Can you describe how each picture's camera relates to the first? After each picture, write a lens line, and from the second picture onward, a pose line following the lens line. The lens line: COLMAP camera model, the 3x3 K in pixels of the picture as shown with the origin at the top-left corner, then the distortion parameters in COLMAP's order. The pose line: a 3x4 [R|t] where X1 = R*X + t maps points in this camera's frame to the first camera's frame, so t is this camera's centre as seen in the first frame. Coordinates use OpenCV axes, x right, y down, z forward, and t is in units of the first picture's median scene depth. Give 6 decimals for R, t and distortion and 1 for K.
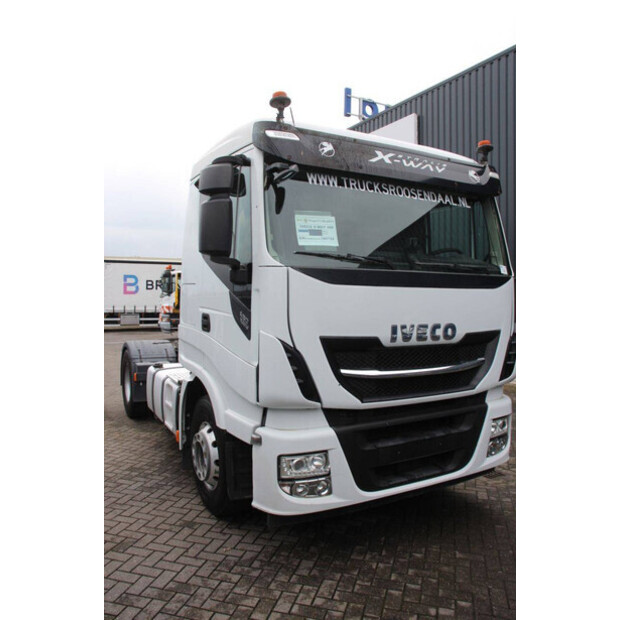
lens RADIAL K [[513.9, 0, 312.3], [0, 513.9, 308.5], [0, 0, 1]] dist [-0.138948, 0.093255]
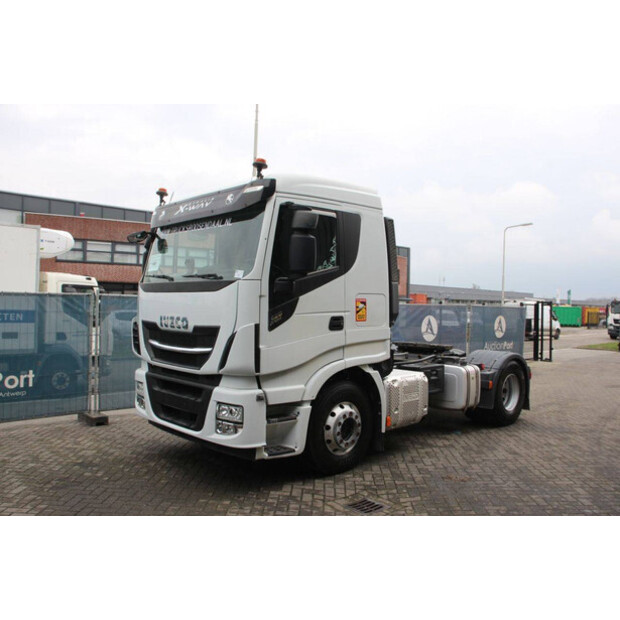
lens RADIAL K [[554.7, 0, 307.0], [0, 554.7, 309.7], [0, 0, 1]] dist [-0.124533, 0.092820]
pose [[0.226318, 0.001896, -0.974052, 1.910093], [-0.043502, 0.999020, -0.008163, 0.006091], [0.973082, 0.044221, 0.226178, 1.030871]]
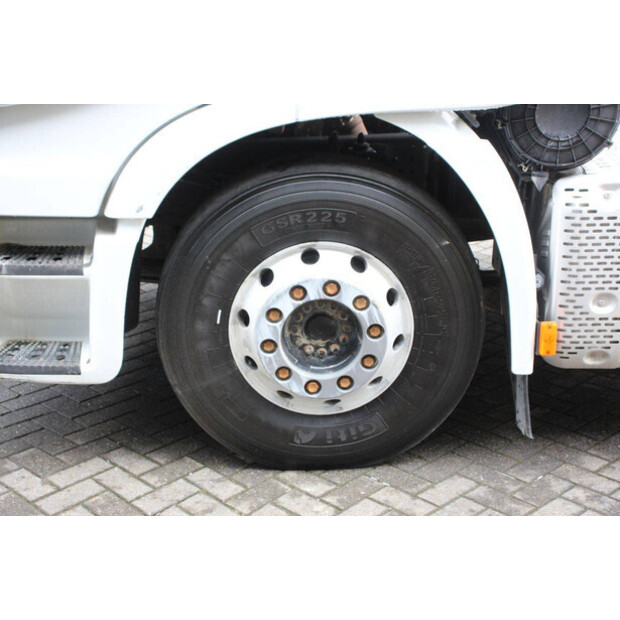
lens RADIAL K [[1162.3, 0, 311.6], [0, 1162.3, 312.5], [0, 0, 1]] dist [0.249070, 0.000000]
pose [[-0.501816, 0.281562, -0.817865, 1.144381], [-0.023608, 0.940726, 0.338344, -0.013557], [0.864652, 0.189095, -0.465424, 1.999172]]
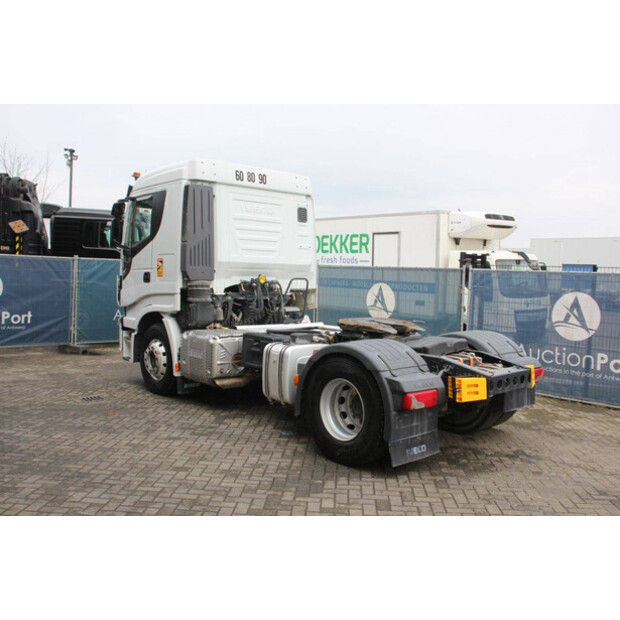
lens RADIAL K [[597.9, 0, 311.3], [0, 597.9, 306.8], [0, 0, 1]] dist [-0.085335, 0.000000]
pose [[-0.977048, -0.028820, -0.211061, 0.211148], [-0.047081, 0.995519, 0.082010, -0.077677], [0.207751, 0.090065, -0.974027, 3.901117]]
